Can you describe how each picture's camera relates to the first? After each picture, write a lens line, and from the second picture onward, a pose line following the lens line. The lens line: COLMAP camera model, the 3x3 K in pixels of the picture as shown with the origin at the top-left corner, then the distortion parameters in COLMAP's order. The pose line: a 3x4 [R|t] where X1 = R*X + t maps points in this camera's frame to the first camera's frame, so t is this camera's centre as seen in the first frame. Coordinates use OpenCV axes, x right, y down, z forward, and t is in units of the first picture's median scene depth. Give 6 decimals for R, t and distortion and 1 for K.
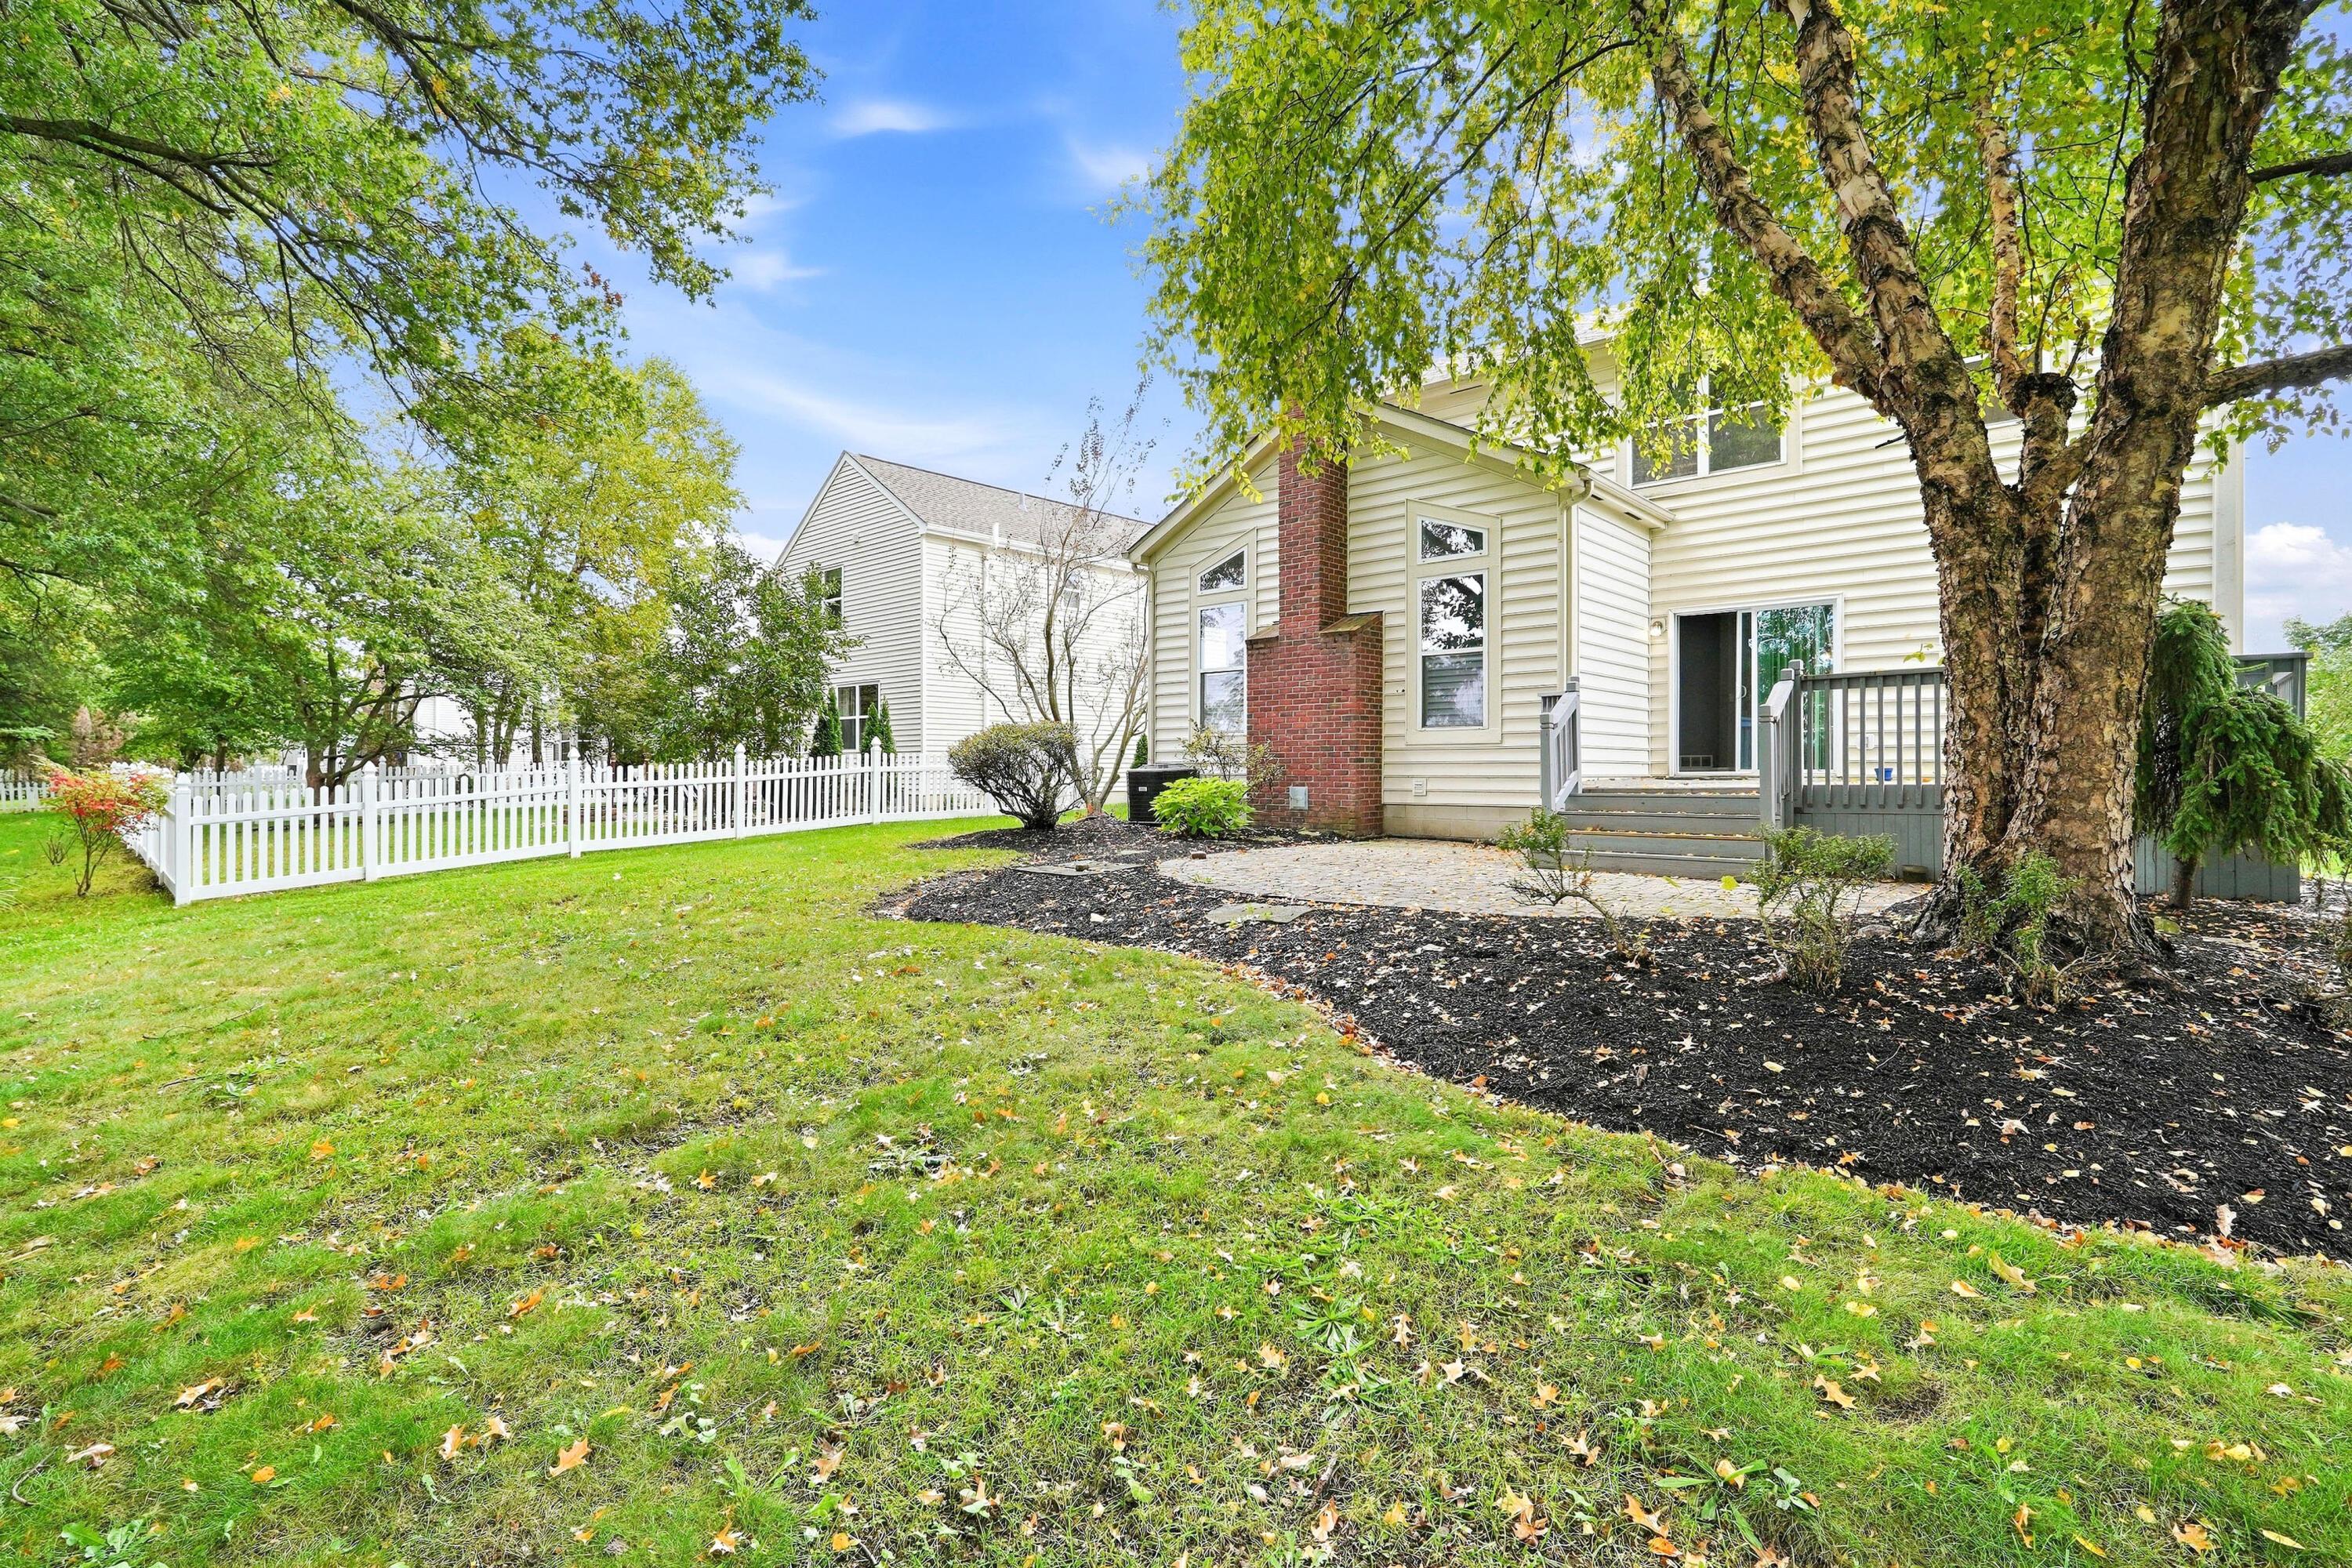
lens RADIAL K [[1094.3, 0, 1192.5], [0, 1094.3, 778.7], [0, 0, 1]] dist [-0.013483, 0.003423]
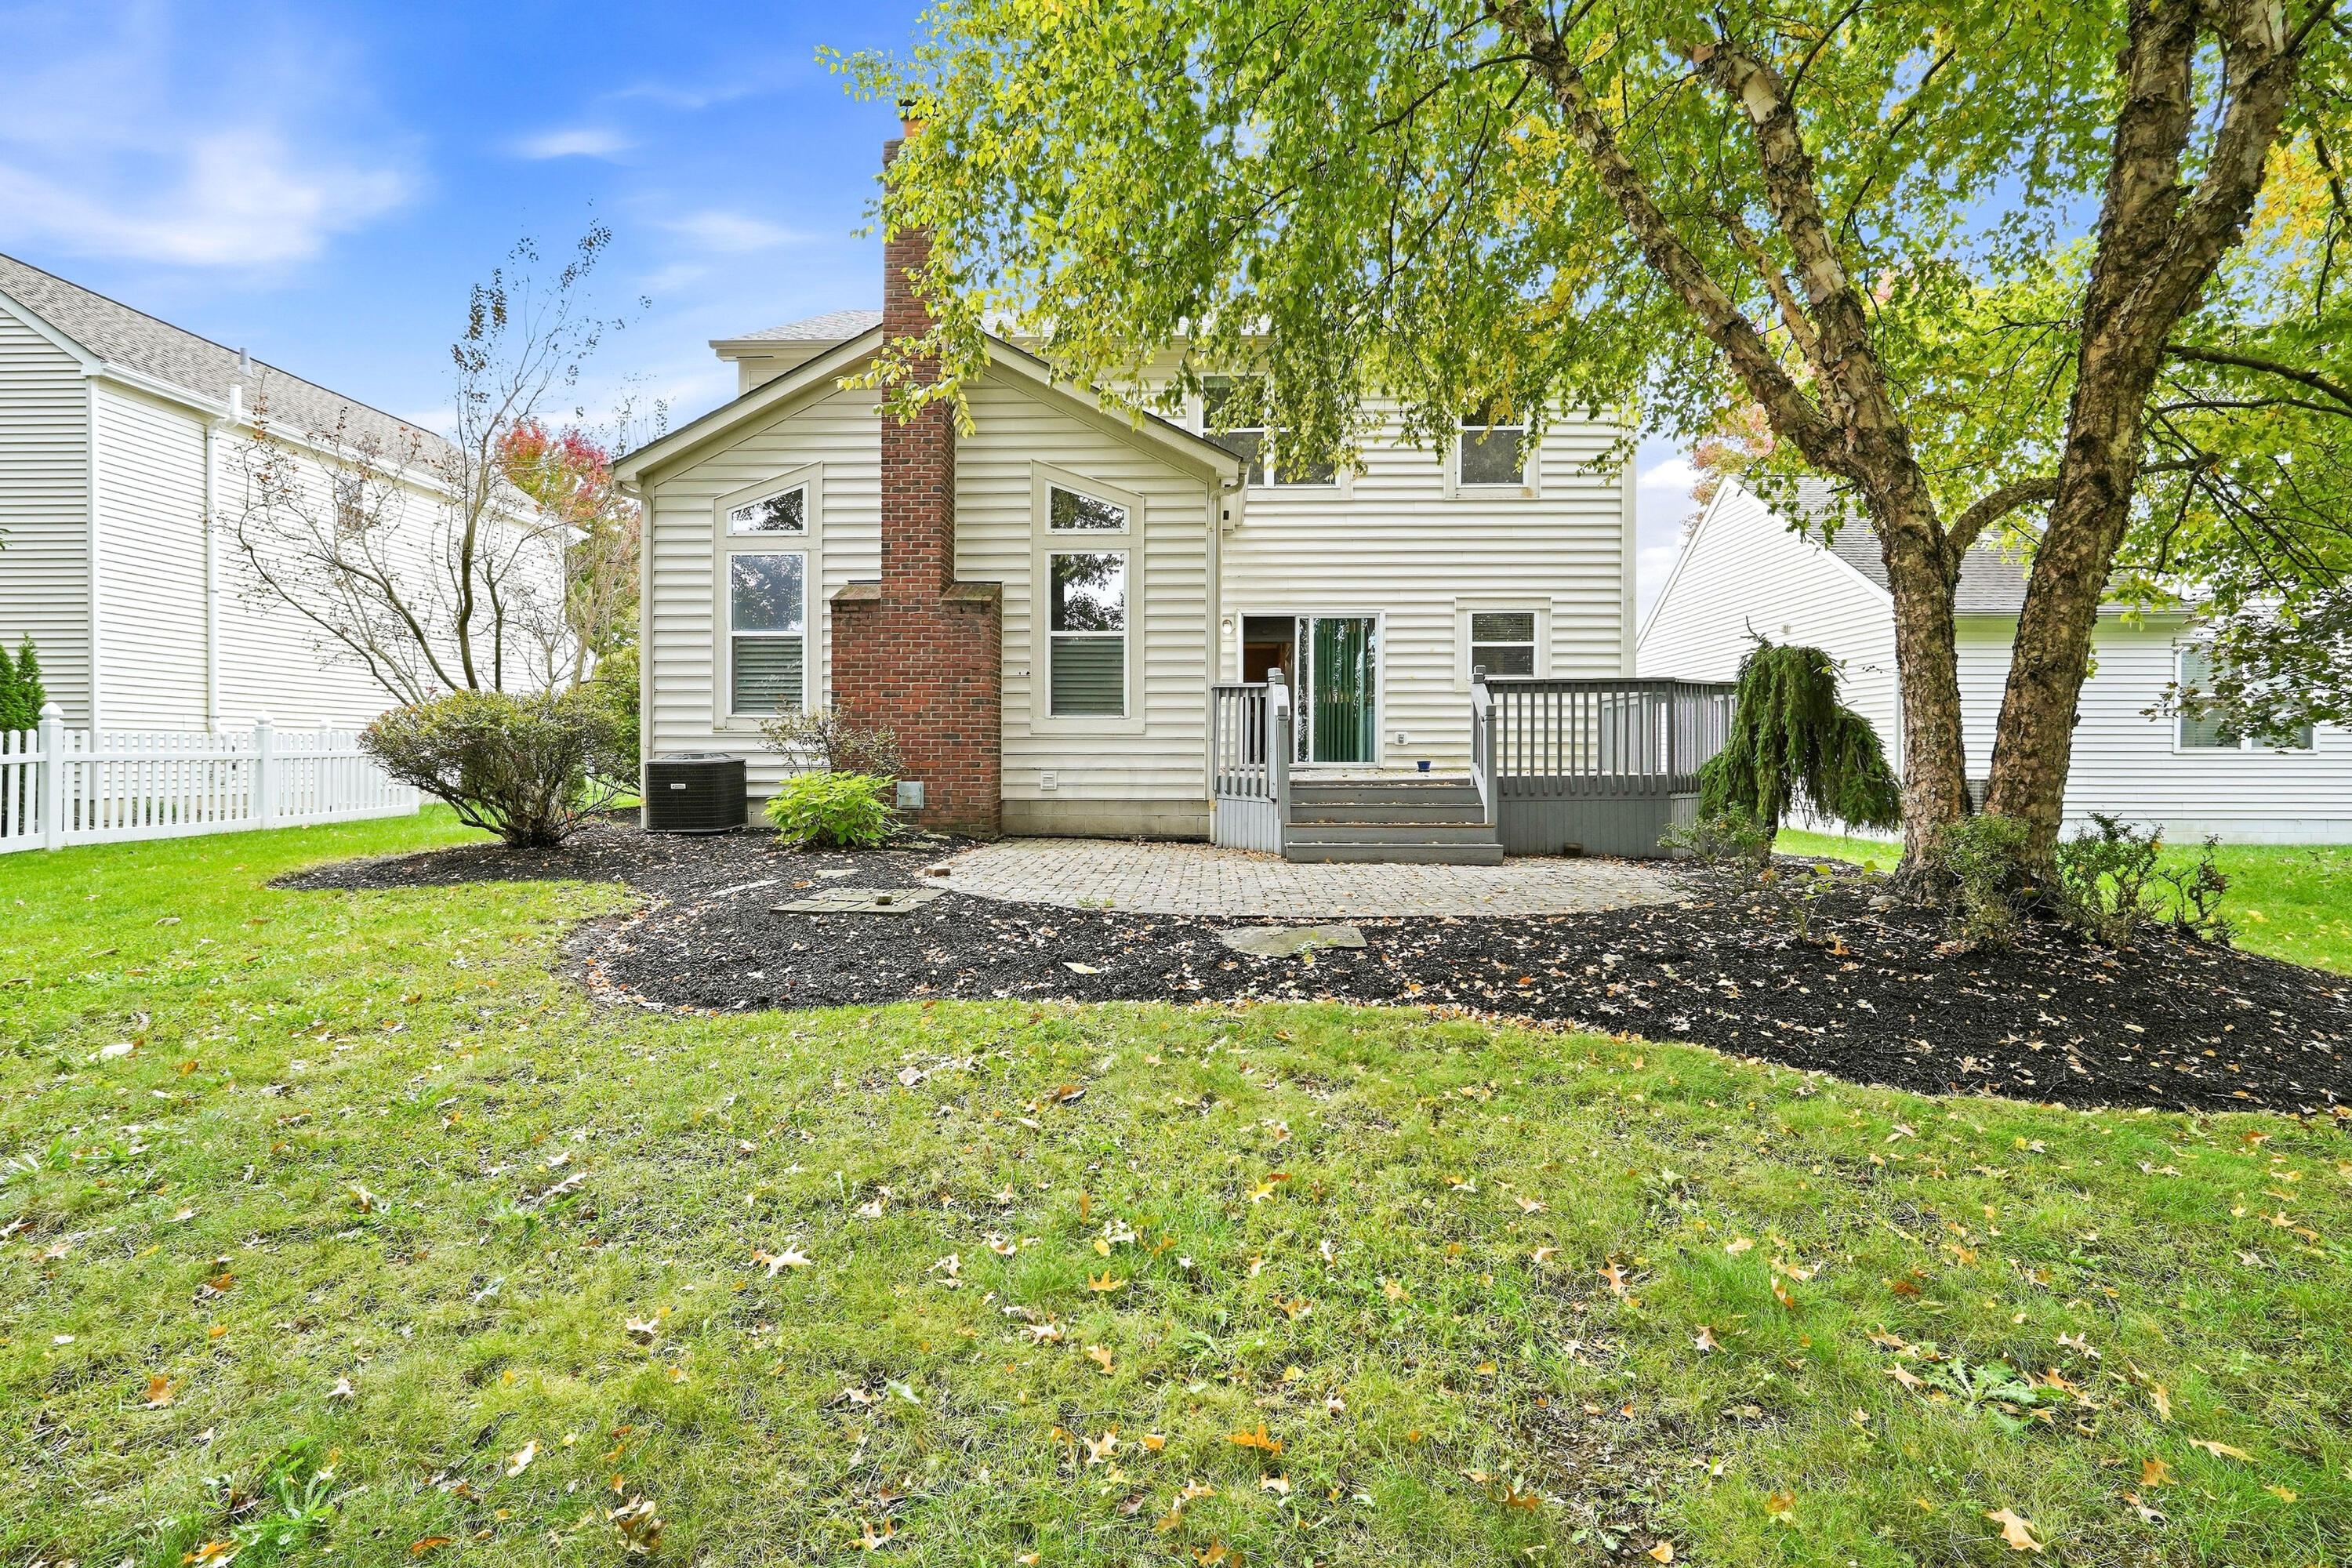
lens RADIAL K [[1094.3, 0, 1180.3], [0, 1094.3, 772.3], [0, 0, 1]] dist [-0.013483, 0.003423]
pose [[0.763327, -0.007223, 0.645972, -0.291329], [0.004410, 0.999972, 0.005971, -0.004446], [-0.645997, -0.001709, 0.763338, 0.237034]]
